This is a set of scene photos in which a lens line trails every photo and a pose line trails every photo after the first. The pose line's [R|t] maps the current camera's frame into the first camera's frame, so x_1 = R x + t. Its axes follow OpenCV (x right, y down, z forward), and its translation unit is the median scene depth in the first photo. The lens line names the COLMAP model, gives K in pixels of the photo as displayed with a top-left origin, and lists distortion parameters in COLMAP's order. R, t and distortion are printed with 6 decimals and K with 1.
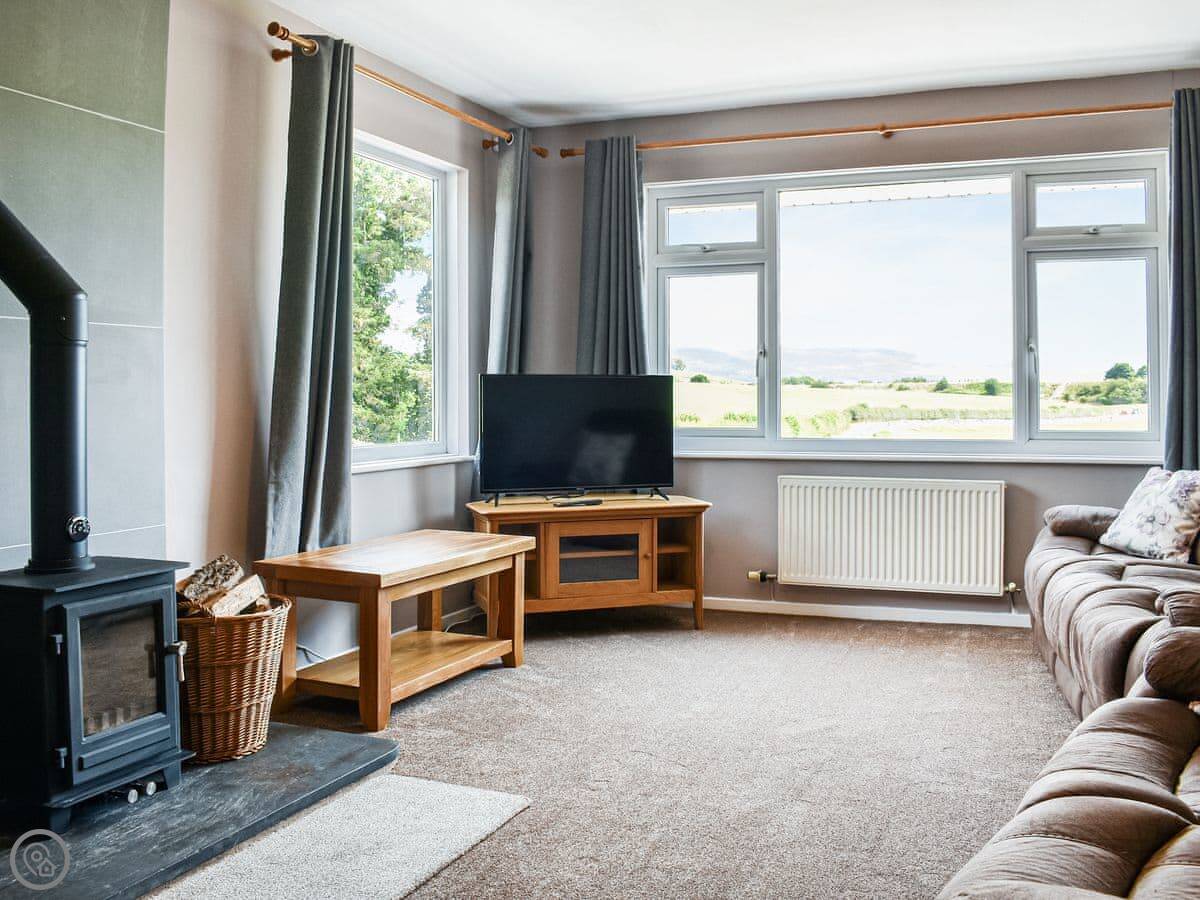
lens RADIAL K [[1063.1, 0, 589.8], [0, 1063.1, 414.3], [0, 0, 1]] dist [-0.100449, 0.033728]
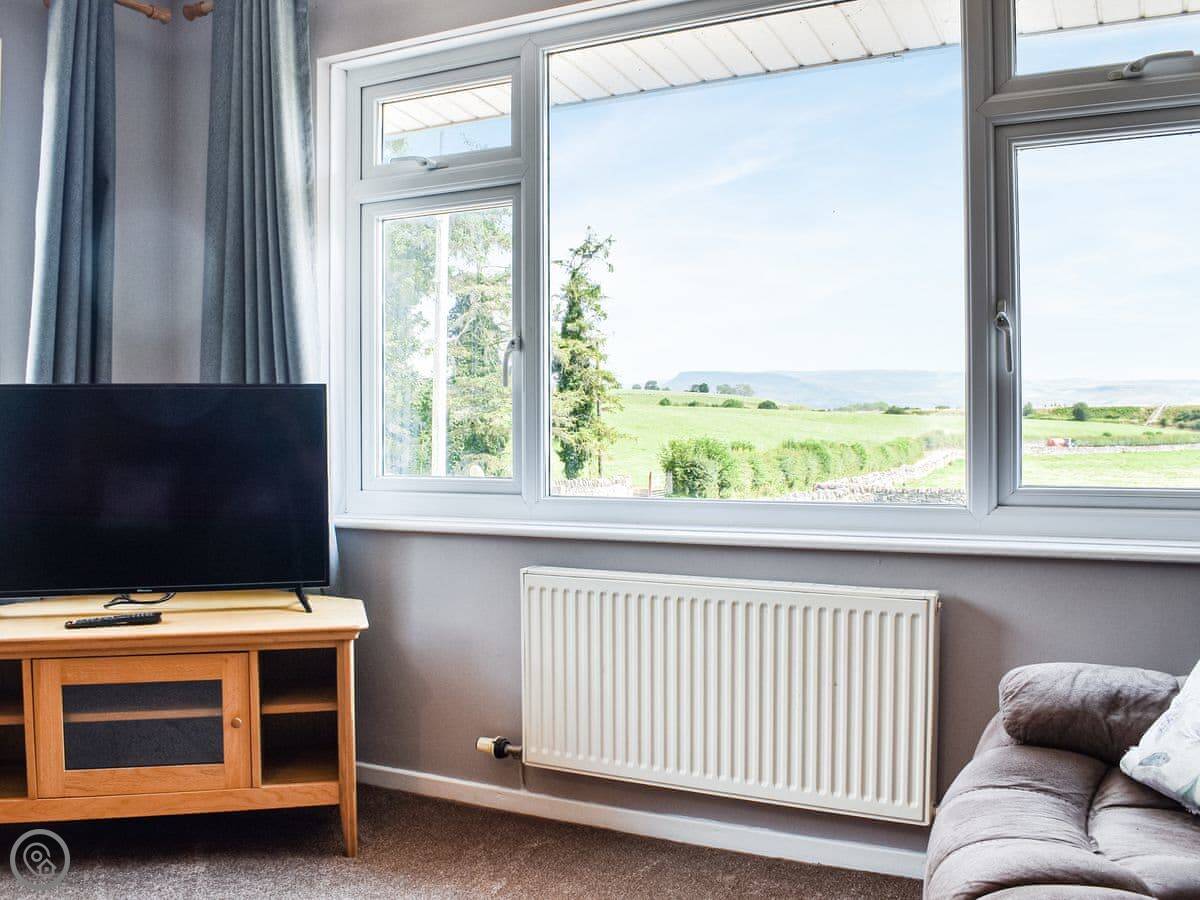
lens RADIAL K [[1063.1, 0, 560.8], [0, 1063.1, 460.8], [0, 0, 1]] dist [-0.100449, 0.033728]
pose [[0.994751, -0.001561, -0.102315, 0.262371], [0.003375, 0.999840, 0.017559, -0.006007], [0.102271, -0.017812, 0.994597, 0.481912]]
